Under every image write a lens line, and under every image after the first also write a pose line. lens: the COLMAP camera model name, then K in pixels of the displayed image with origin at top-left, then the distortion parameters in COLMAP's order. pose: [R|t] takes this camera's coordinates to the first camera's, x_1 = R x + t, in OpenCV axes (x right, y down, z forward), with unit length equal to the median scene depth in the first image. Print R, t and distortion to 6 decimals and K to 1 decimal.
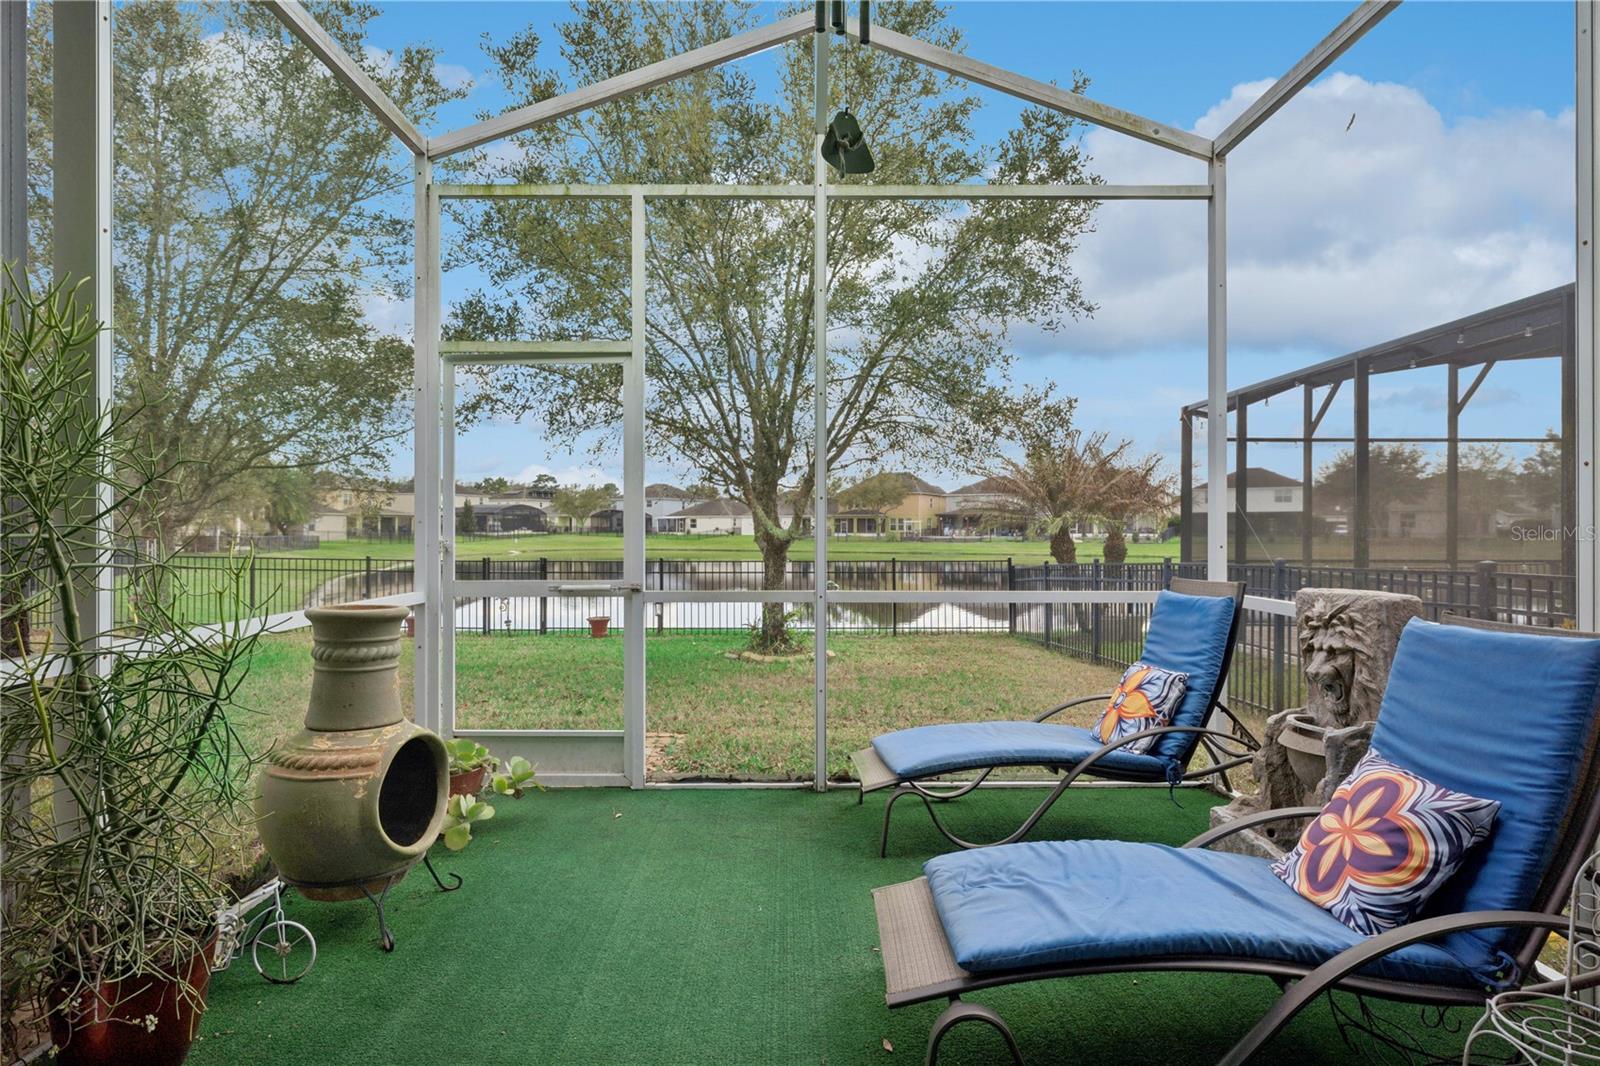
lens RADIAL K [[858.2, 0, 797.3], [0, 858.2, 531.4], [0, 0, 1]] dist [0.010866, -0.003556]
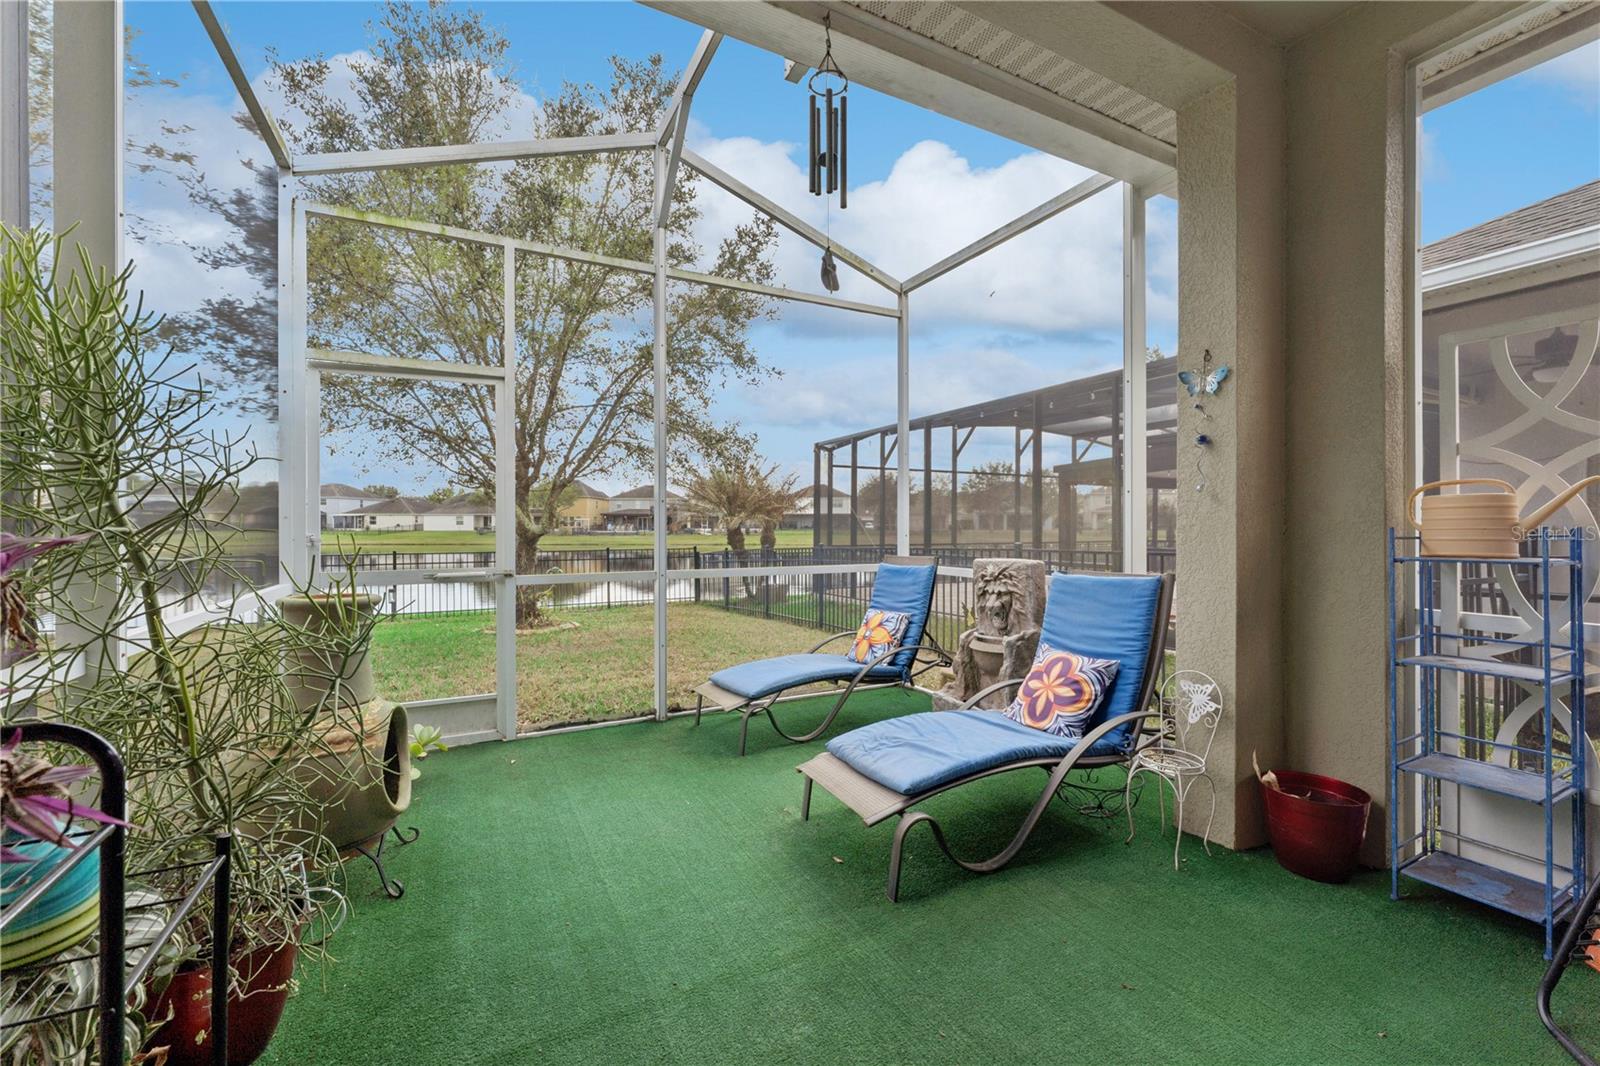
lens RADIAL K [[656.7, 0, 799.2], [0, 656.7, 531.3], [0, 0, 1]] dist [0.003863, 0.000230]
pose [[0.889398, -0.005216, 0.457104, -0.249509], [0.002144, 0.999971, 0.007240, 0.000828], [-0.457129, -0.005459, 0.889384, -0.004395]]
